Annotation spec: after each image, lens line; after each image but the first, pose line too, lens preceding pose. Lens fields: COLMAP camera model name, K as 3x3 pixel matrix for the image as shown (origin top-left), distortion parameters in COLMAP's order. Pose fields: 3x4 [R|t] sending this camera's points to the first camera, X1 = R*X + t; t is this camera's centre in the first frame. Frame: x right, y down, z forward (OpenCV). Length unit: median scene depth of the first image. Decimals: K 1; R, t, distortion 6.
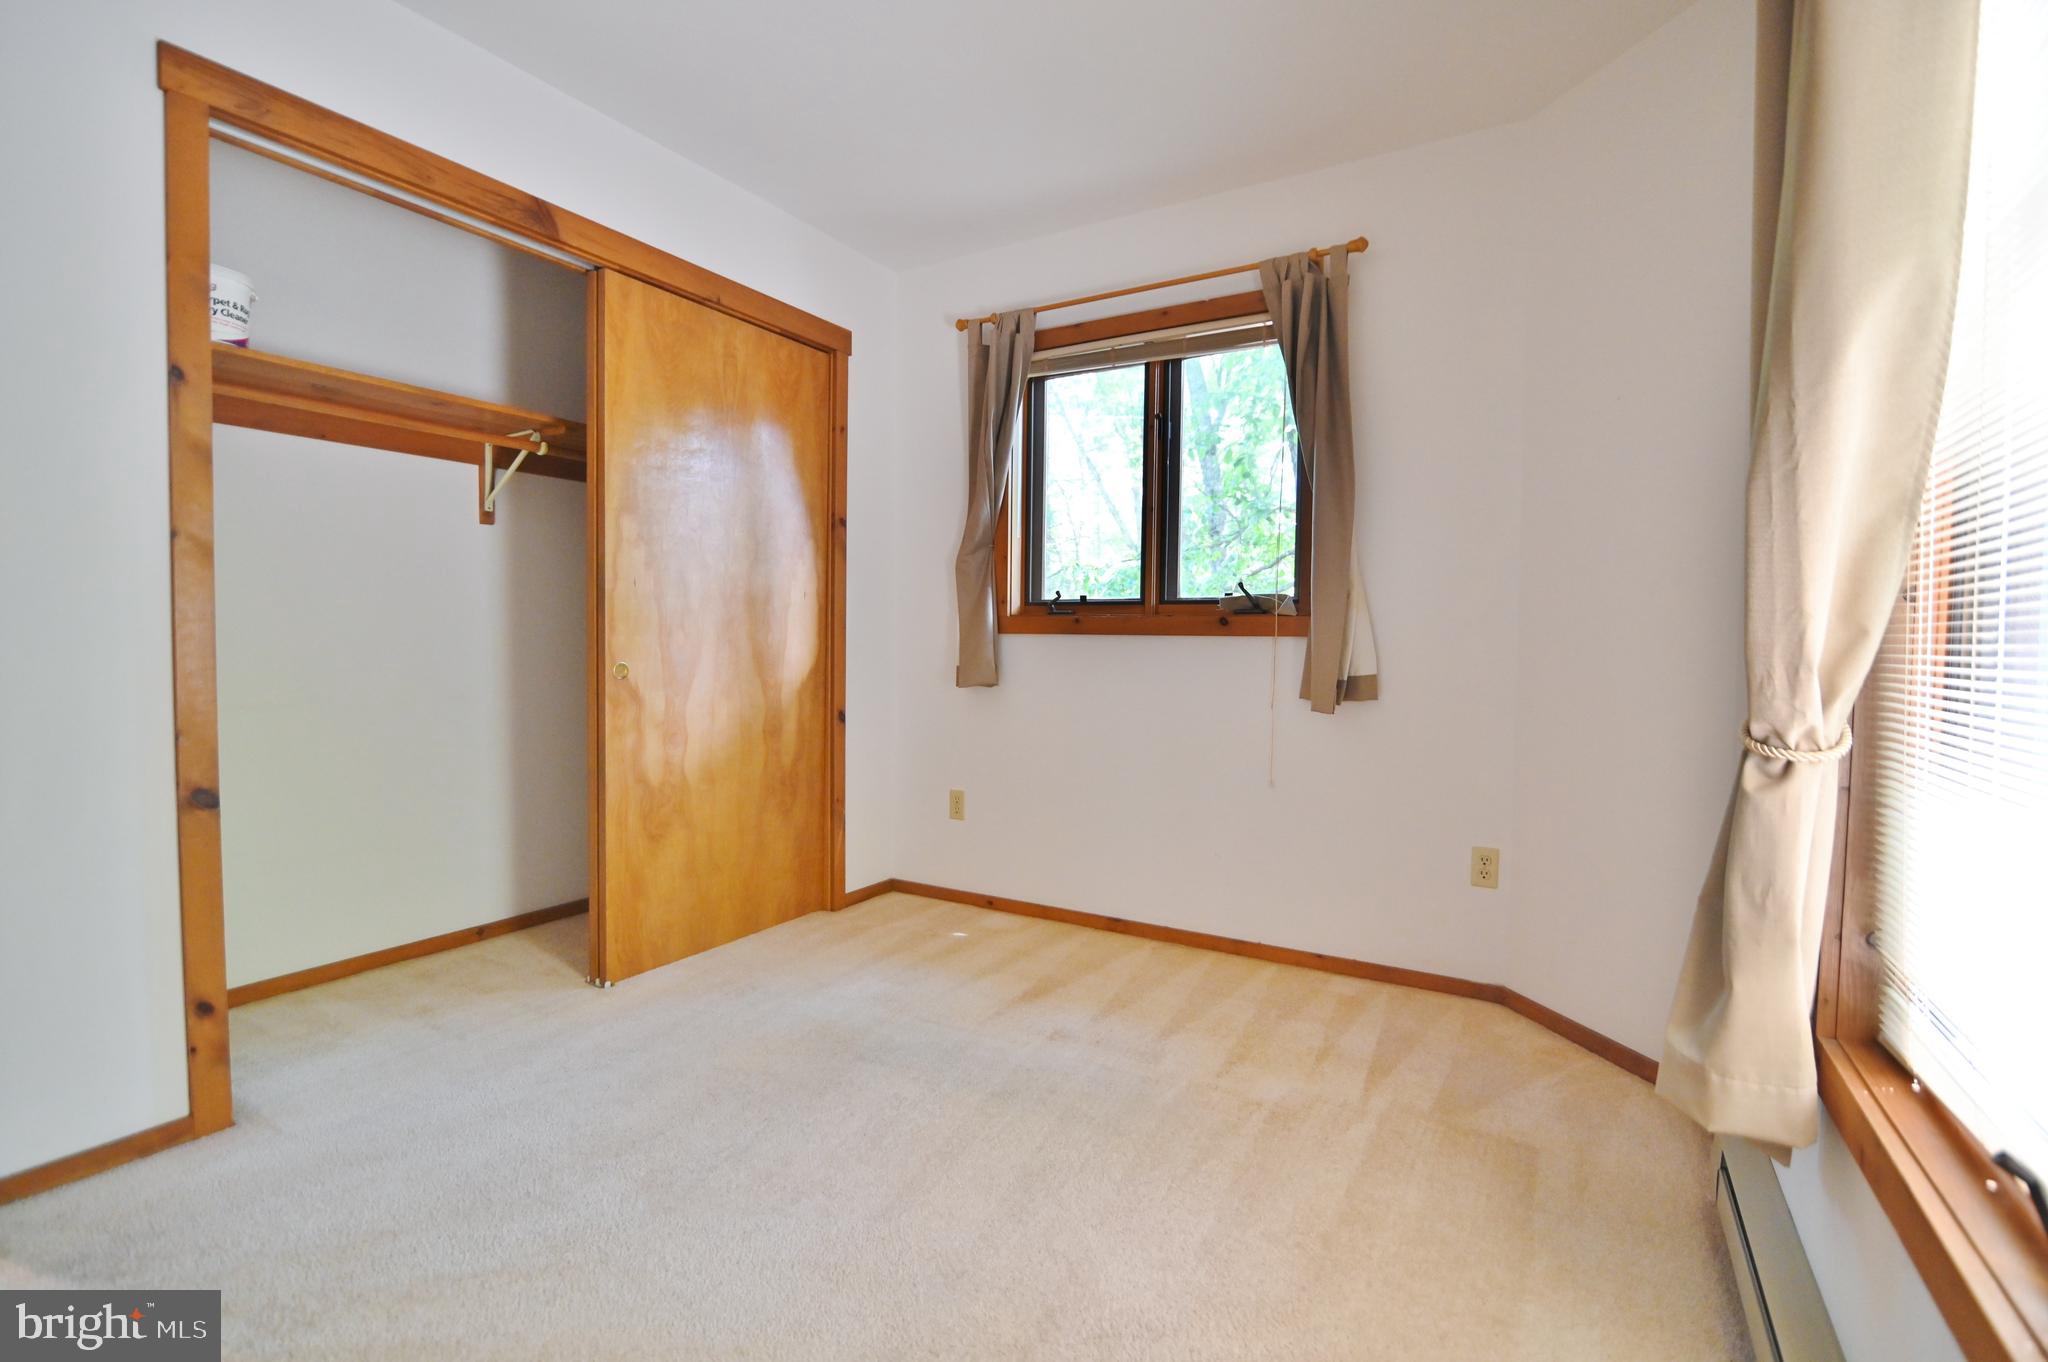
lens RADIAL K [[935.0, 0, 1027.6], [0, 935.0, 668.8], [0, 0, 1]] dist [-0.020771, 0.001911]
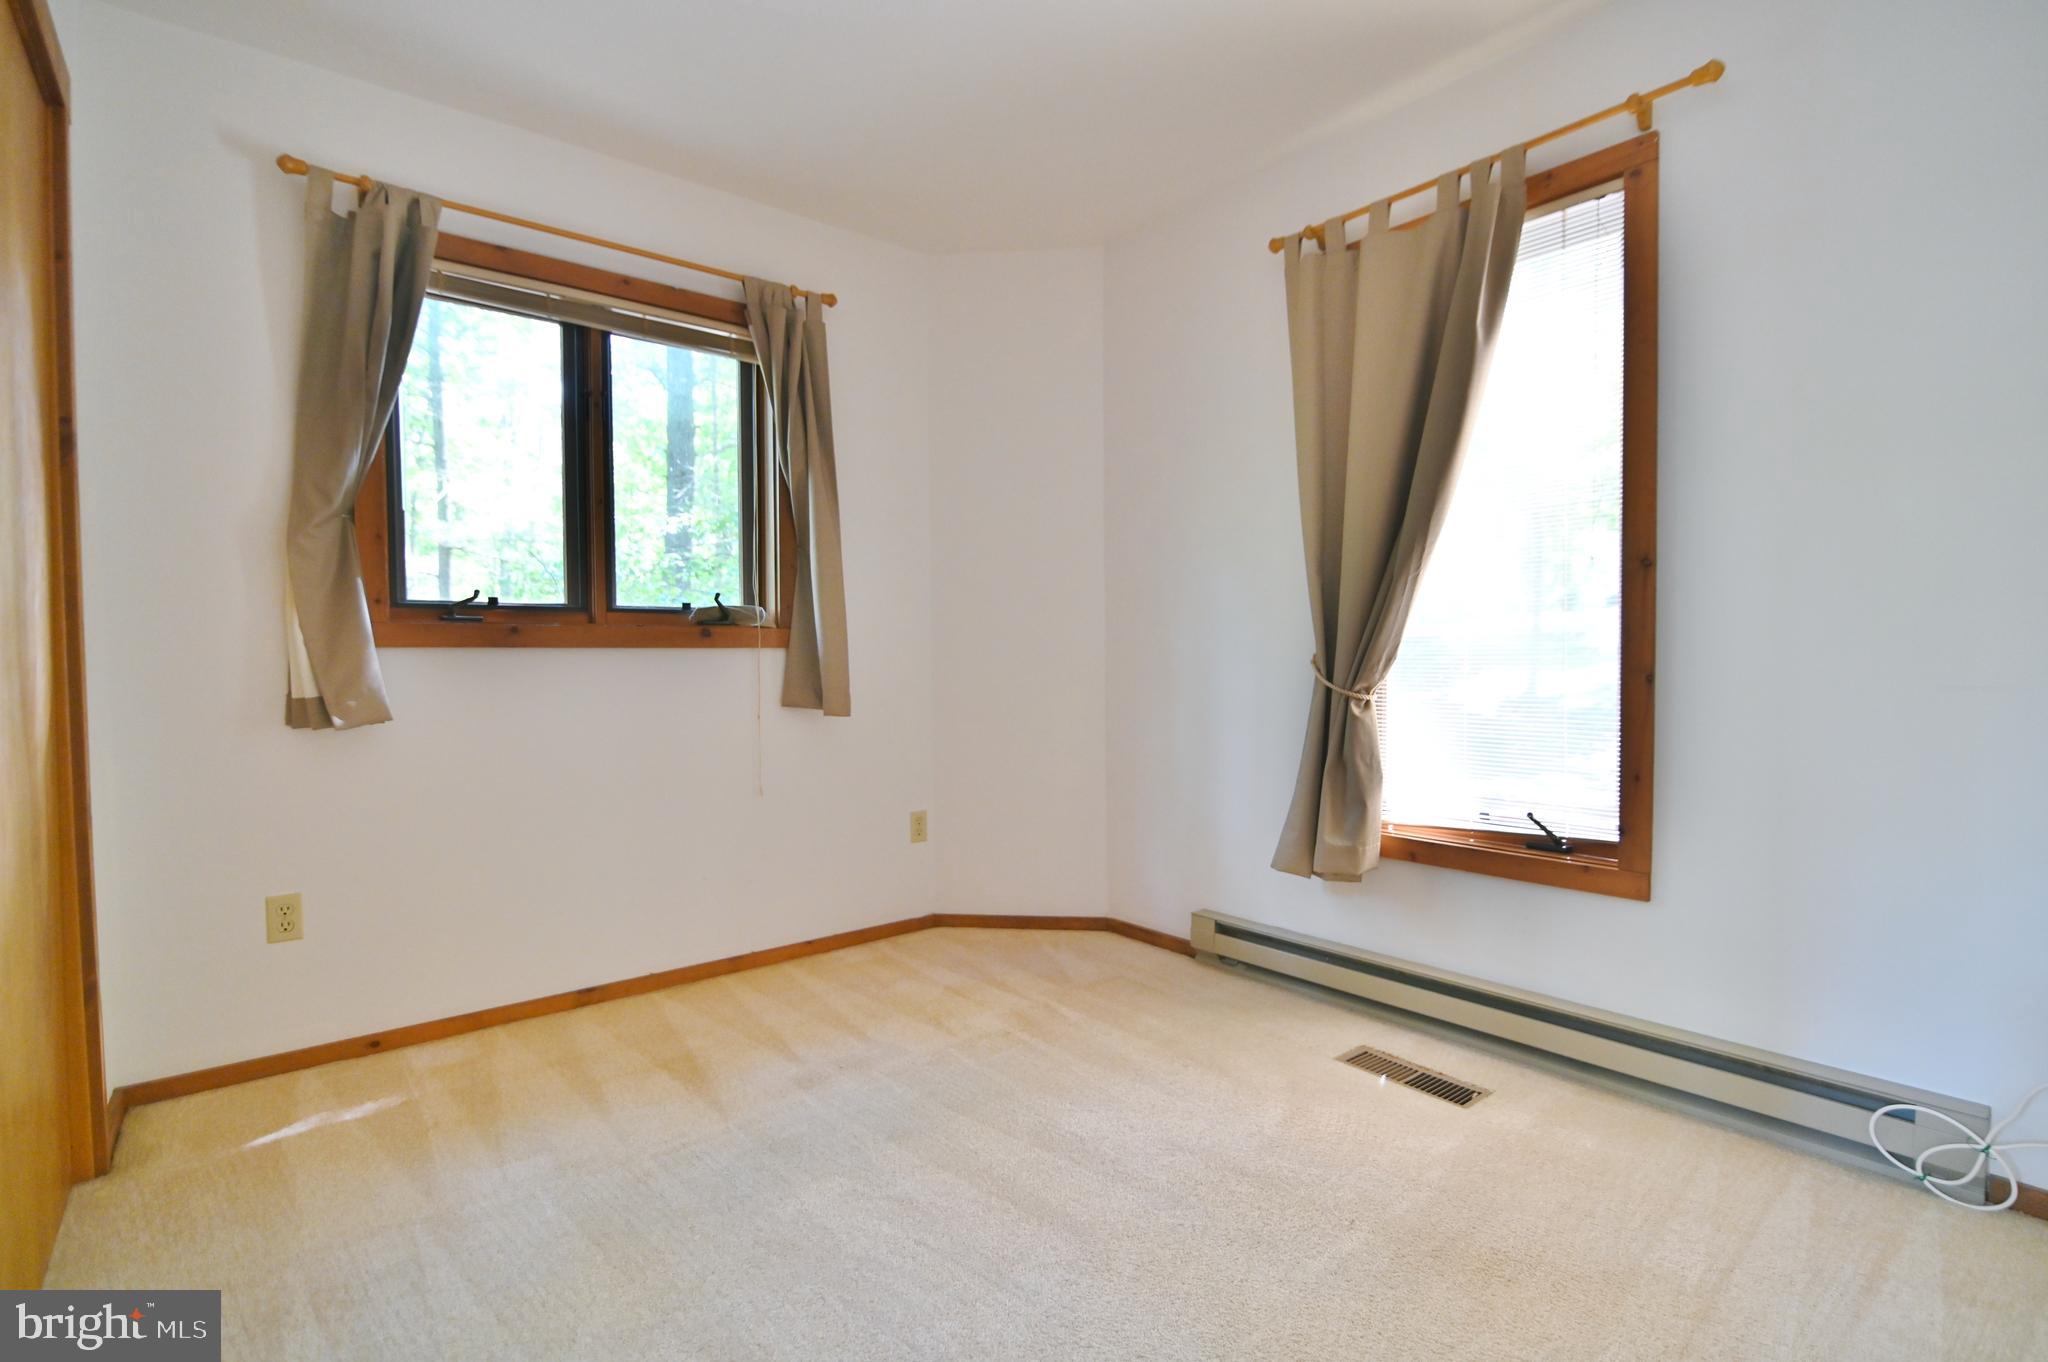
lens RADIAL K [[935.0, 0, 1019.9], [0, 935.0, 676.8], [0, 0, 1]] dist [-0.020771, 0.001911]
pose [[0.336967, -0.034669, 0.940878, -0.585296], [0.042150, 0.998875, 0.021711, -0.012751], [-0.940572, 0.032342, 0.338049, 0.377308]]
